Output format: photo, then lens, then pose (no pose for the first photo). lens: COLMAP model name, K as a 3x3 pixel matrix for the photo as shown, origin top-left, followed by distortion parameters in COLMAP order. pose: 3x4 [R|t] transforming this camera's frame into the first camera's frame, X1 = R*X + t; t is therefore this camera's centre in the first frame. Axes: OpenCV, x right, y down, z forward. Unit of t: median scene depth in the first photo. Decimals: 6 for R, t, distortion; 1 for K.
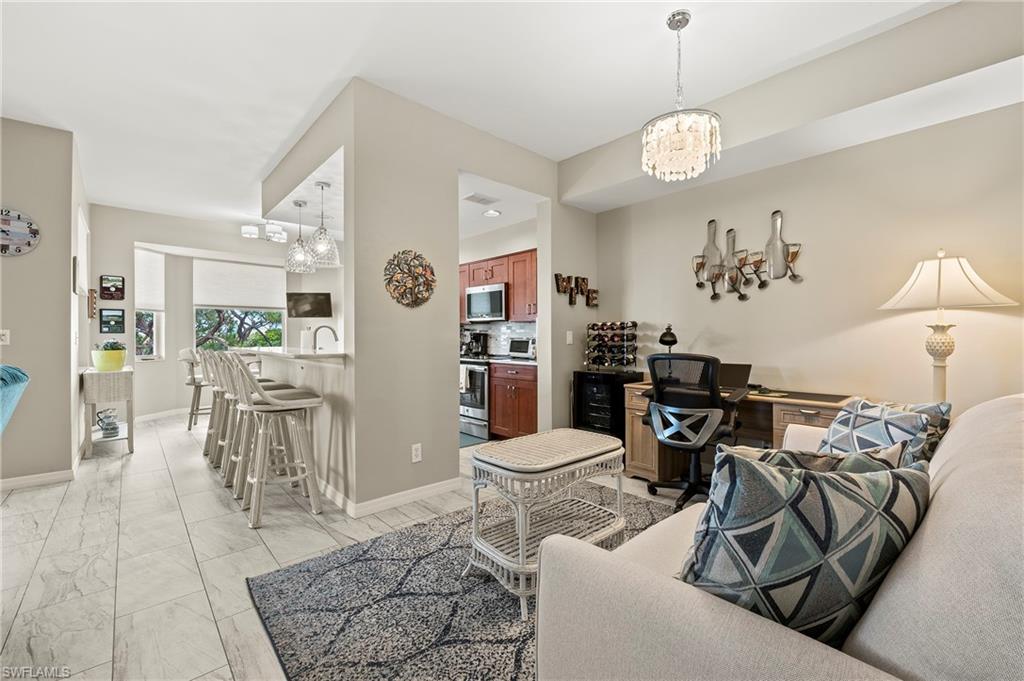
lens RADIAL K [[420.3, 0, 519.4], [0, 420.3, 340.4], [0, 0, 1]] dist [-0.003051, -0.001123]
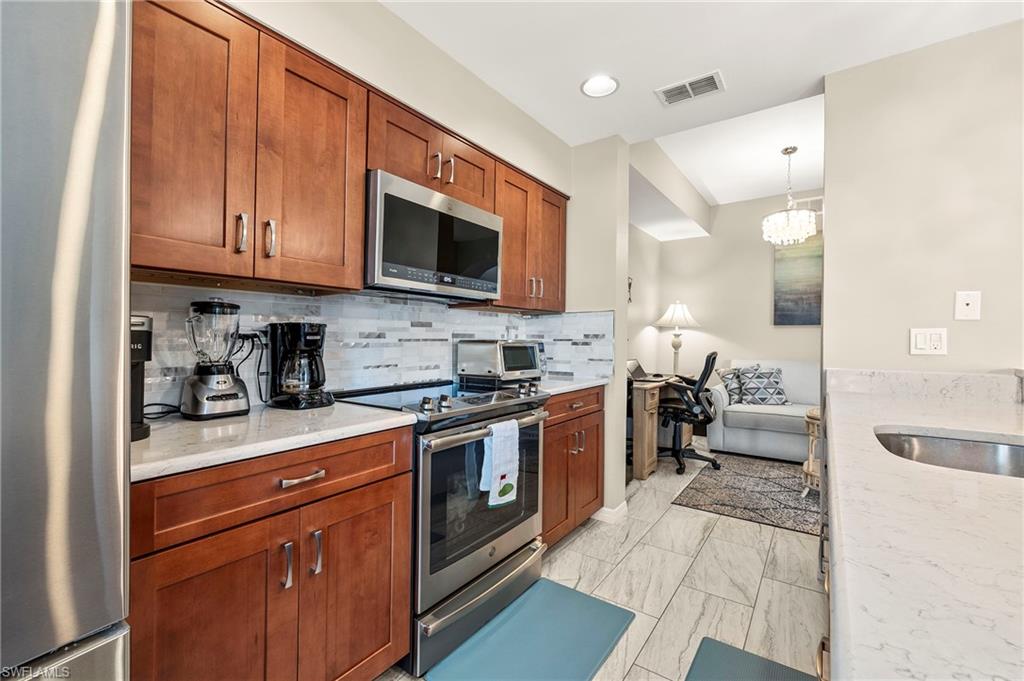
lens RADIAL K [[420.3, 0, 519.4], [0, 420.3, 340.4], [0, 0, 1]] dist [-0.003051, -0.001123]
pose [[-0.193964, -0.007461, 0.980980, -0.685246], [0.001596, 0.999967, 0.007921, -0.015196], [-0.981007, 0.003102, -0.193945, 1.539885]]
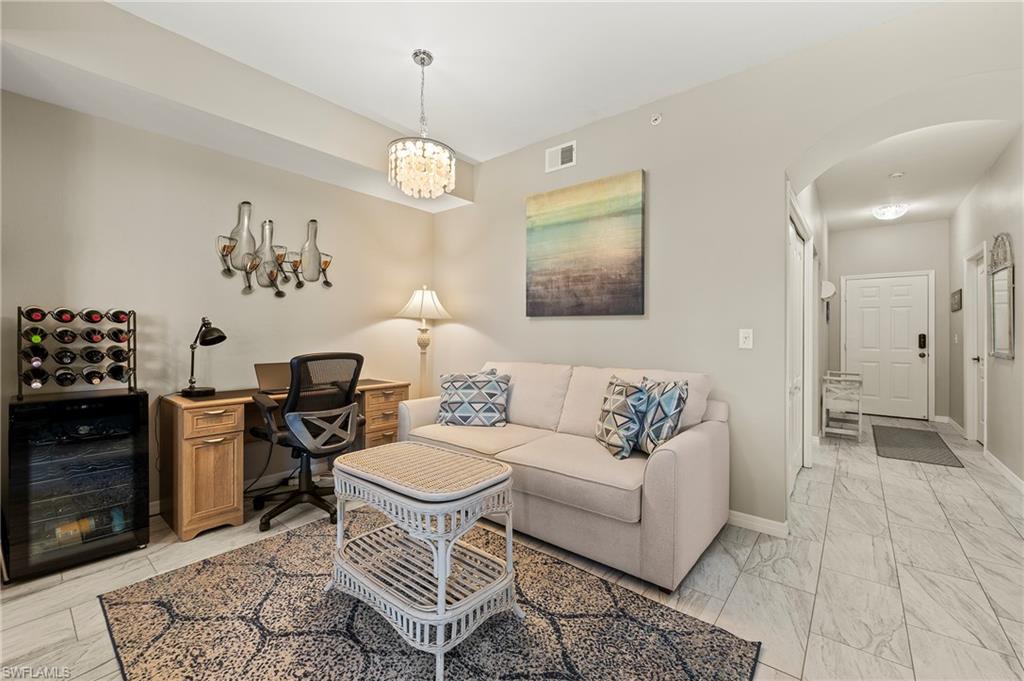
lens RADIAL K [[411.0, 0, 519.8], [0, 411.0, 335.1], [0, 0, 1]] dist [-0.000862, -0.000430]
pose [[-0.135286, -0.002047, 0.990804, -0.491513], [-0.001317, 0.999997, 0.001886, -0.009813], [-0.990806, -0.001049, -0.135289, 0.576585]]
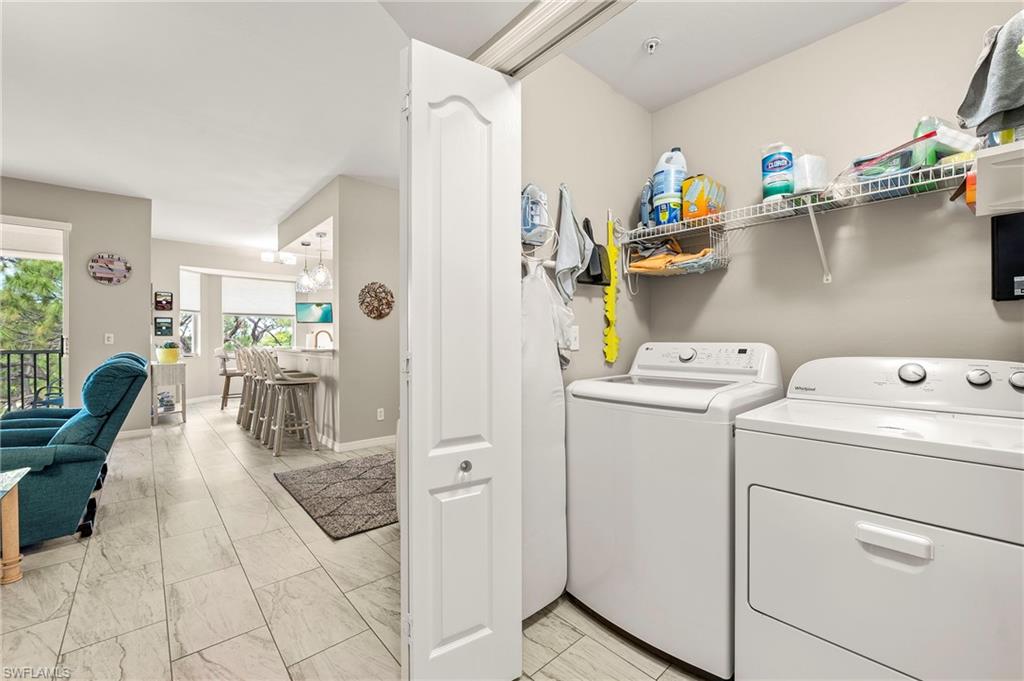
lens RADIAL K [[420.3, 0, 519.4], [0, 420.3, 340.4], [0, 0, 1]] dist [-0.003051, -0.001123]
pose [[0.999889, -0.000546, -0.014882, 0.247610], [0.000480, 0.999990, -0.004461, 0.004751], [0.014884, 0.004454, 0.999879, -0.456696]]
